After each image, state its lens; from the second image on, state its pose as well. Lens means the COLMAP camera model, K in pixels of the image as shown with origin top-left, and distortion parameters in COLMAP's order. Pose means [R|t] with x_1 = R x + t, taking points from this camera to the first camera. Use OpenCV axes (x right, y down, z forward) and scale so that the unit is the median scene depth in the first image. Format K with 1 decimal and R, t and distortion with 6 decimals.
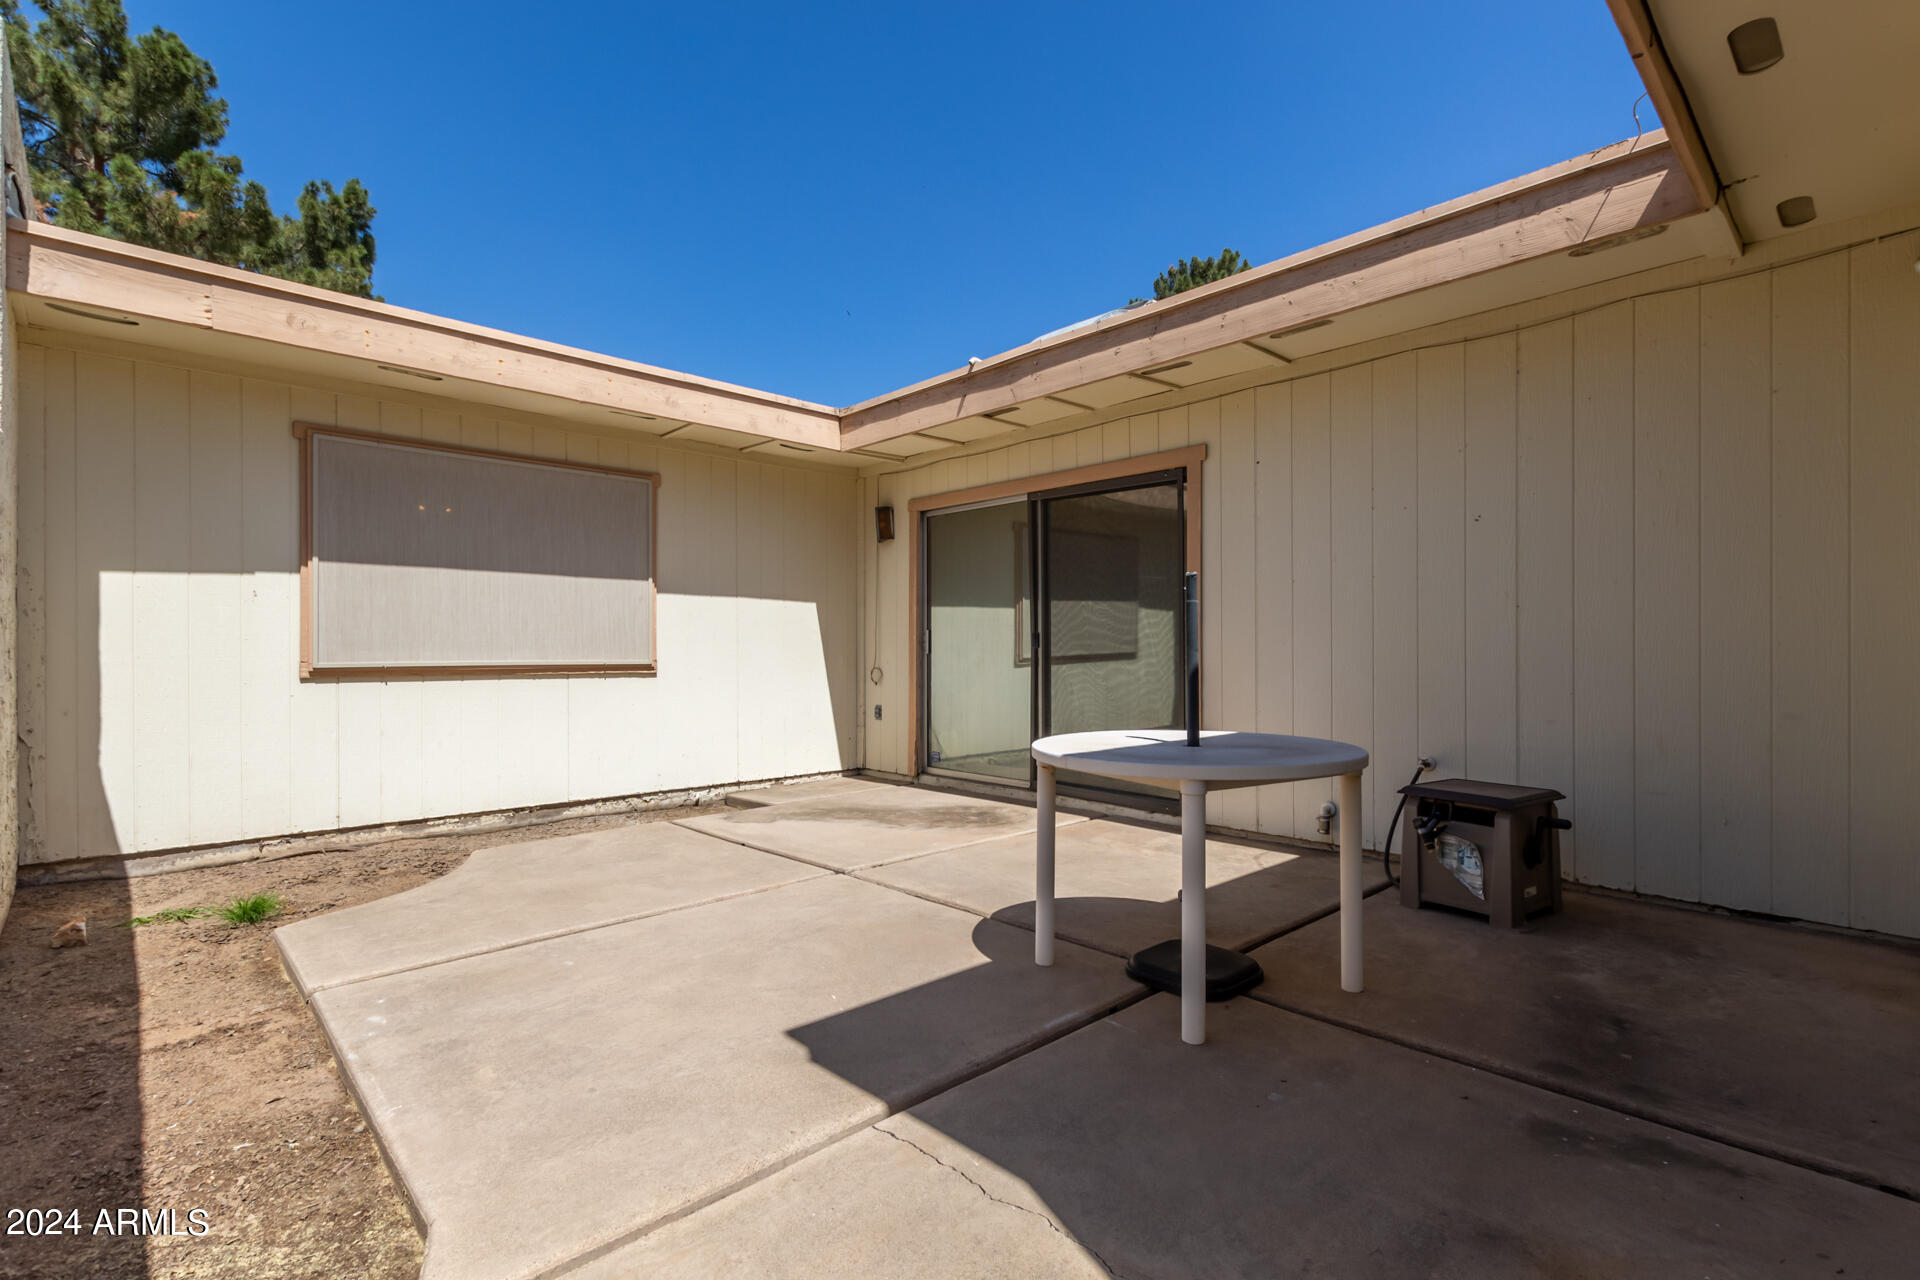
lens RADIAL K [[879.9, 0, 968.4], [0, 879.9, 646.0], [0, 0, 1]] dist [0.007601, -0.003349]
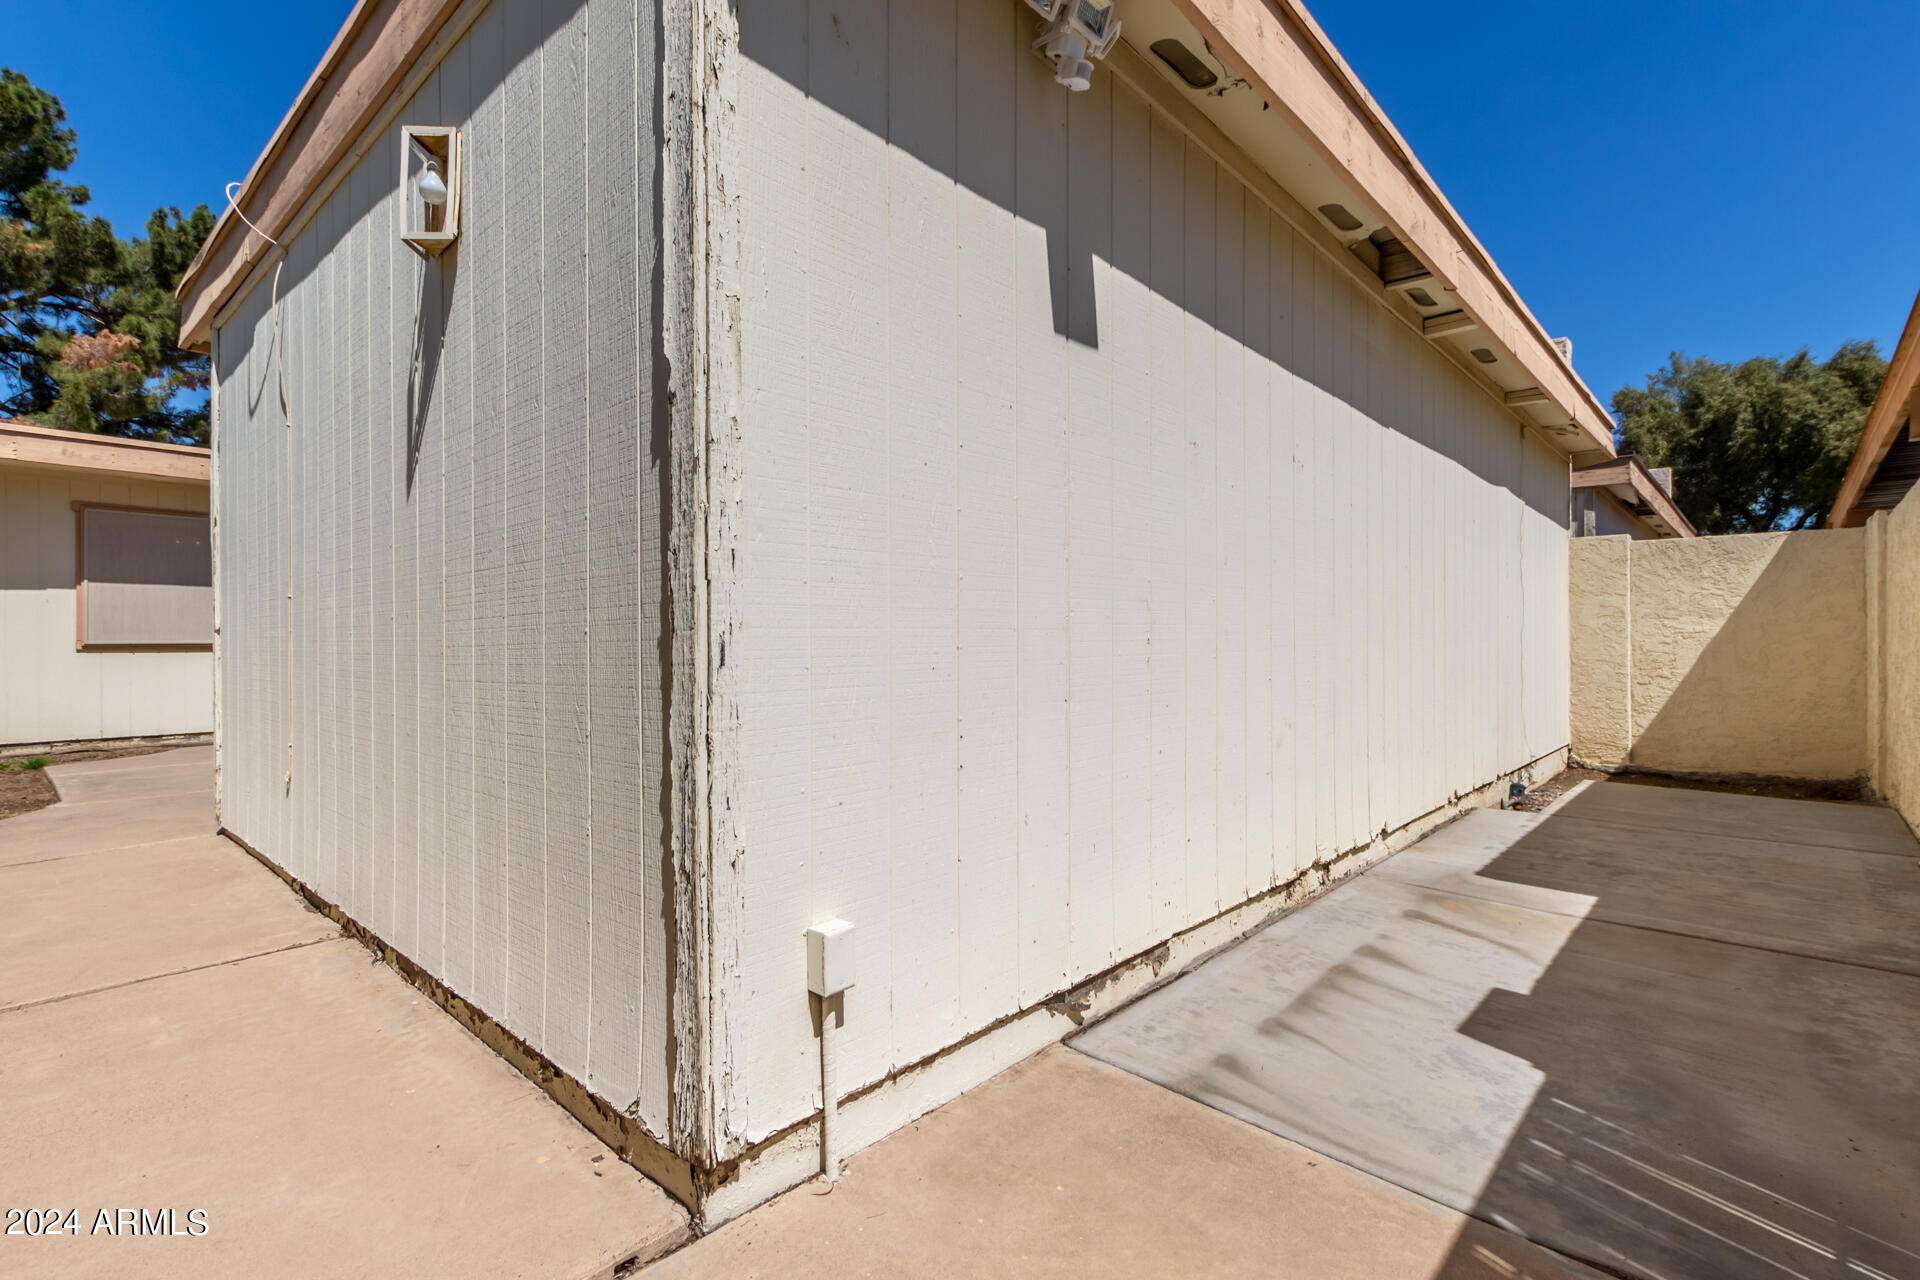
lens RADIAL K [[879.9, 0, 947.3], [0, 879.9, 638.9], [0, 0, 1]] dist [0.007601, -0.003349]
pose [[0.997465, -0.002301, 0.071115, 0.501271], [0.002490, 0.999994, -0.002574, 0.014517], [-0.071109, 0.002744, 0.997465, -0.516923]]
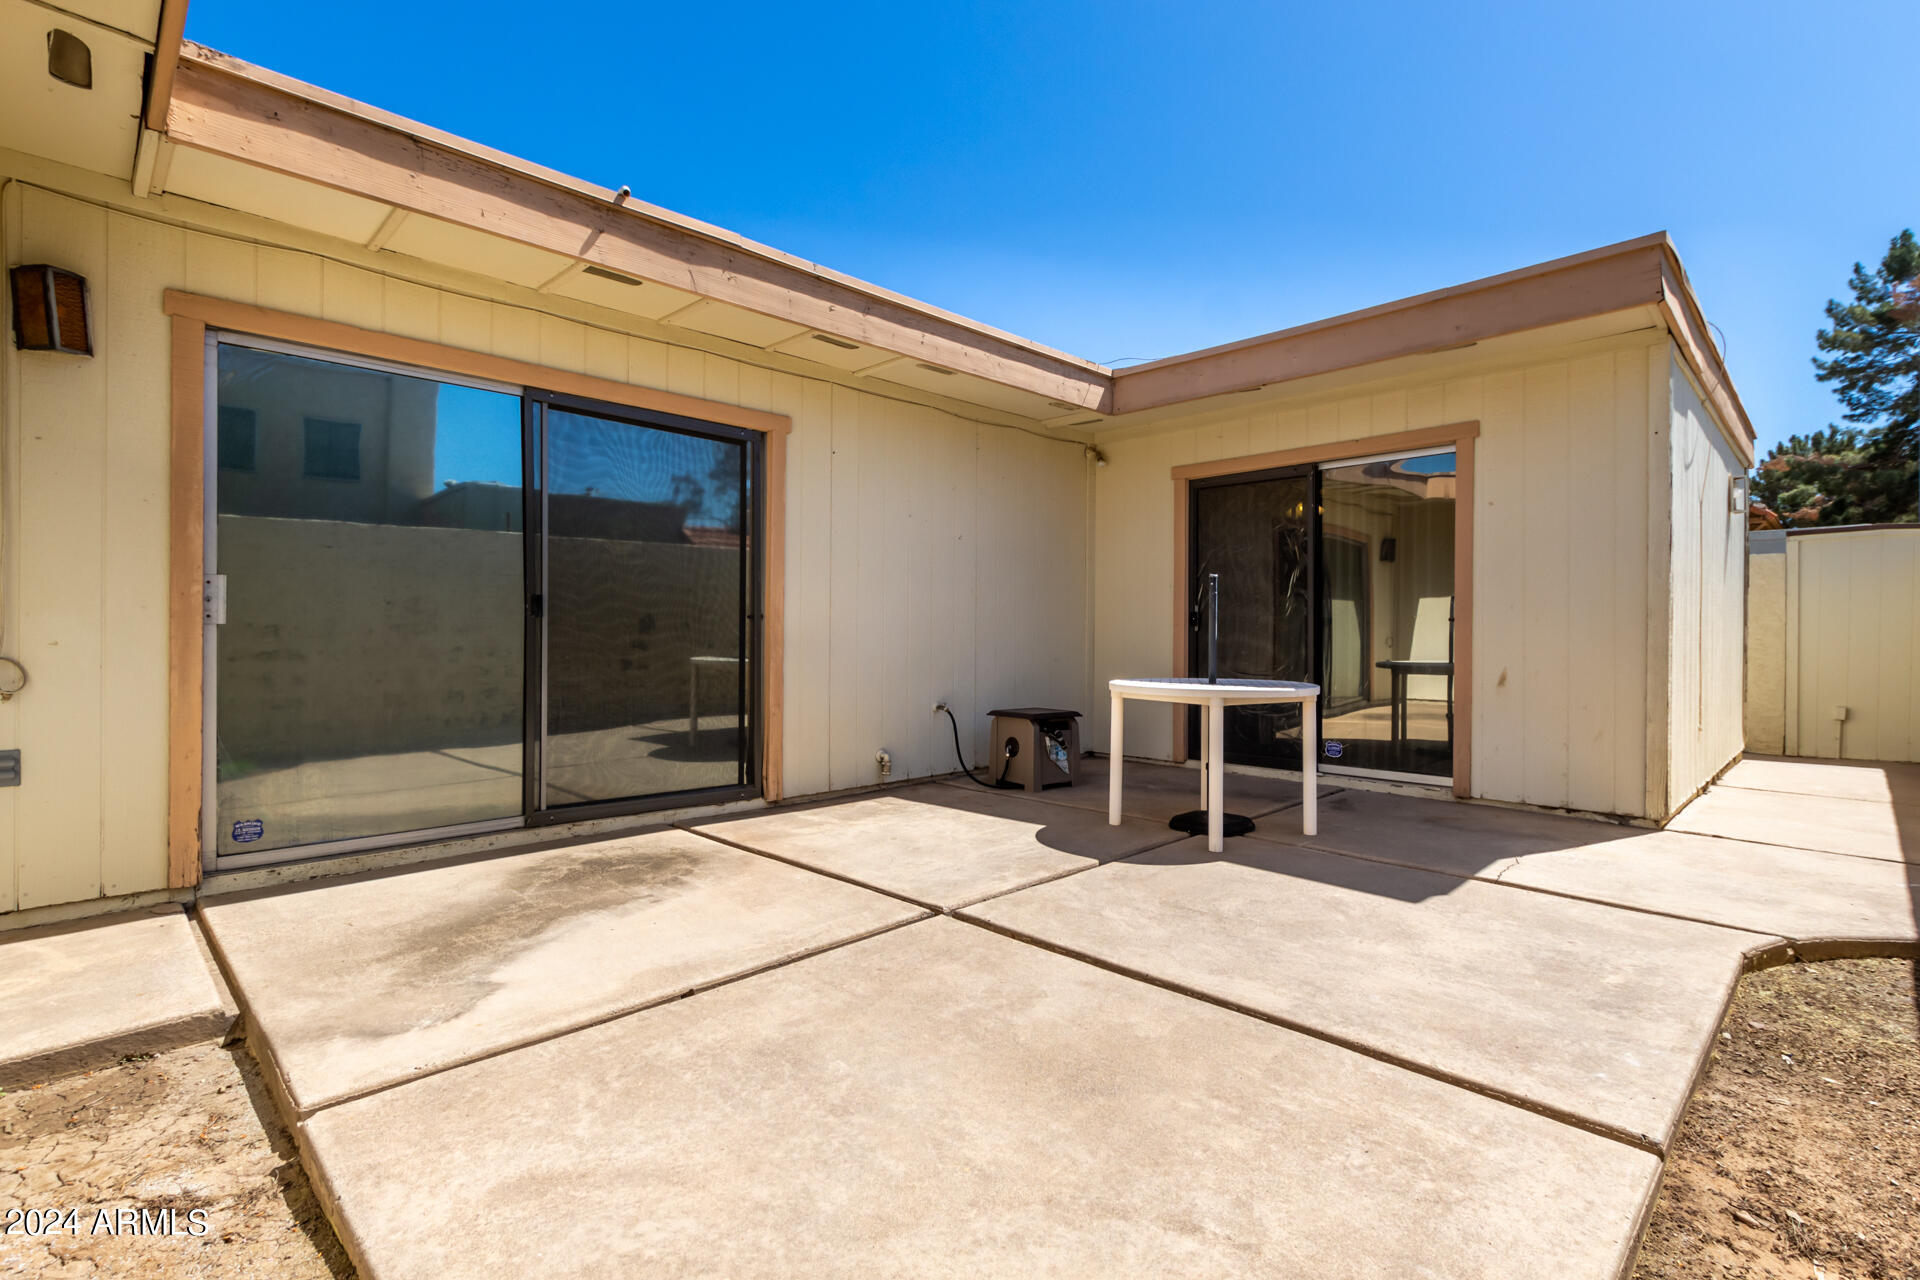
lens RADIAL K [[879.9, 0, 970.5], [0, 879.9, 635.9], [0, 0, 1]] dist [0.007601, -0.003349]
pose [[-0.014505, -0.000947, 0.999894, -0.732692], [-0.007534, 0.999971, 0.000838, 0.015851], [-0.999866, -0.007521, -0.014512, 0.806161]]
